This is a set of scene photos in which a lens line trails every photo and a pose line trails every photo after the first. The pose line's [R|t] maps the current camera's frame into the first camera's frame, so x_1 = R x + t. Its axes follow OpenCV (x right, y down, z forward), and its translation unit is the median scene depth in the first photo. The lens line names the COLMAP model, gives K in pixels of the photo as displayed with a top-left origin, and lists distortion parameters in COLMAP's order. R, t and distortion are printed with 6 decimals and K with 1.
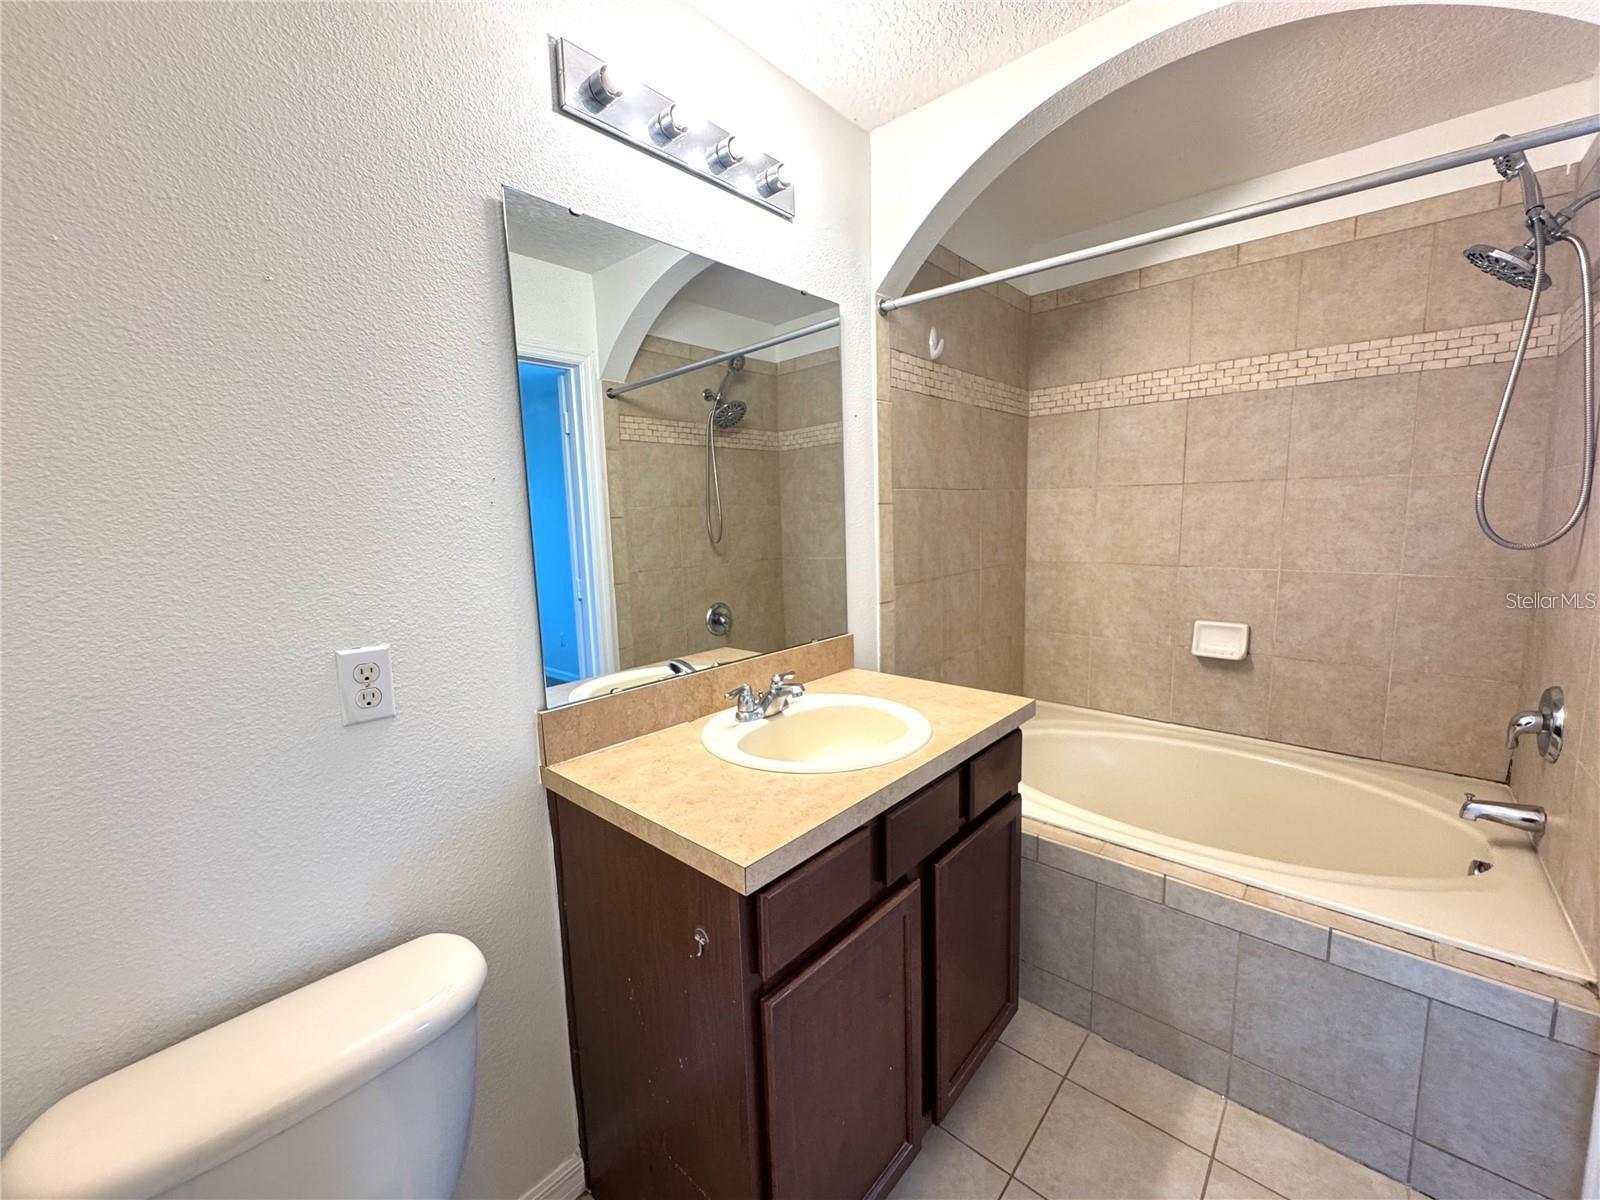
lens RADIAL K [[638.5, 0, 799.0], [0, 638.5, 601.5], [0, 0, 1]] dist [-0.003927, 0.000559]
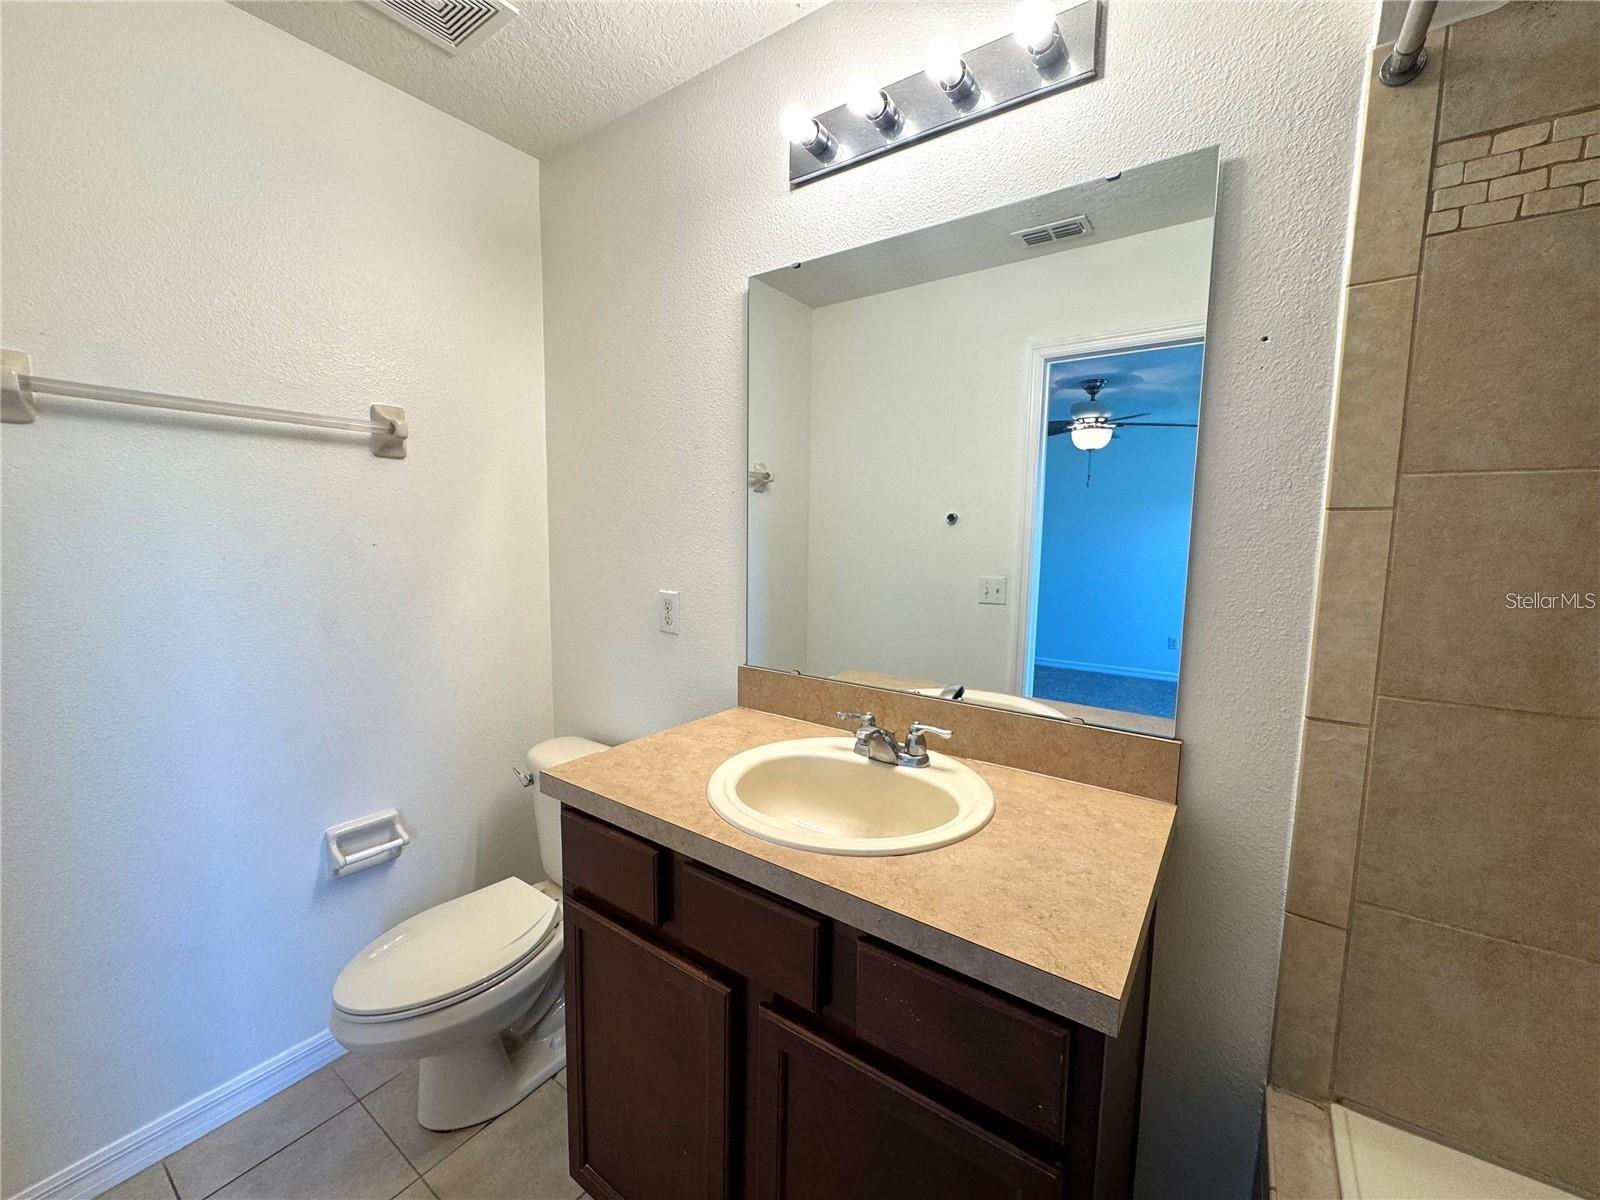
lens RADIAL K [[638.5, 0, 798.7], [0, 638.5, 599.0], [0, 0, 1]] dist [-0.003927, 0.000559]
pose [[0.114346, 0.137853, -0.983830, 0.583577], [-0.149993, 0.981369, 0.120075, -0.090477], [0.982053, 0.133837, 0.132892, 0.594340]]
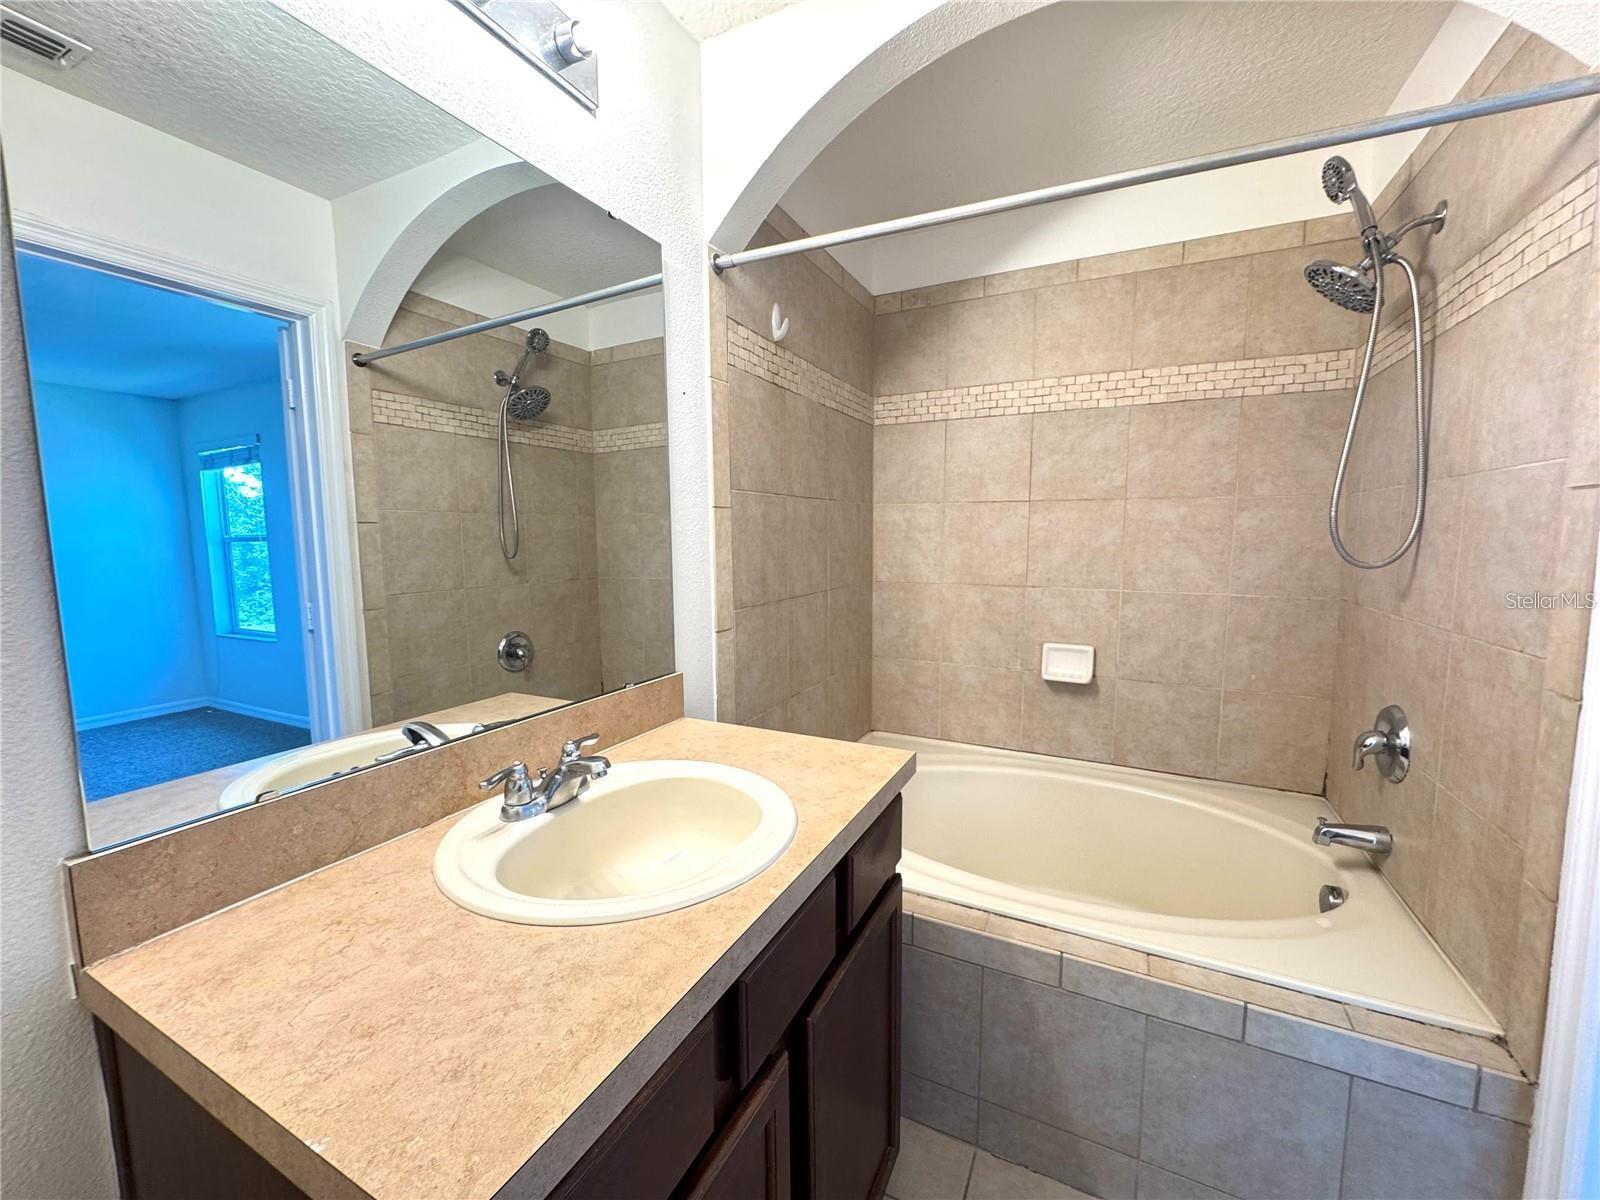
lens RADIAL K [[638.5, 0, 801.1], [0, 638.5, 598.2], [0, 0, 1]] dist [-0.003927, 0.000559]
pose [[0.963898, -0.002815, 0.266259, 0.018247], [0.013674, 0.999148, -0.038937, -0.007234], [-0.265922, 0.041172, 0.963115, 0.219605]]
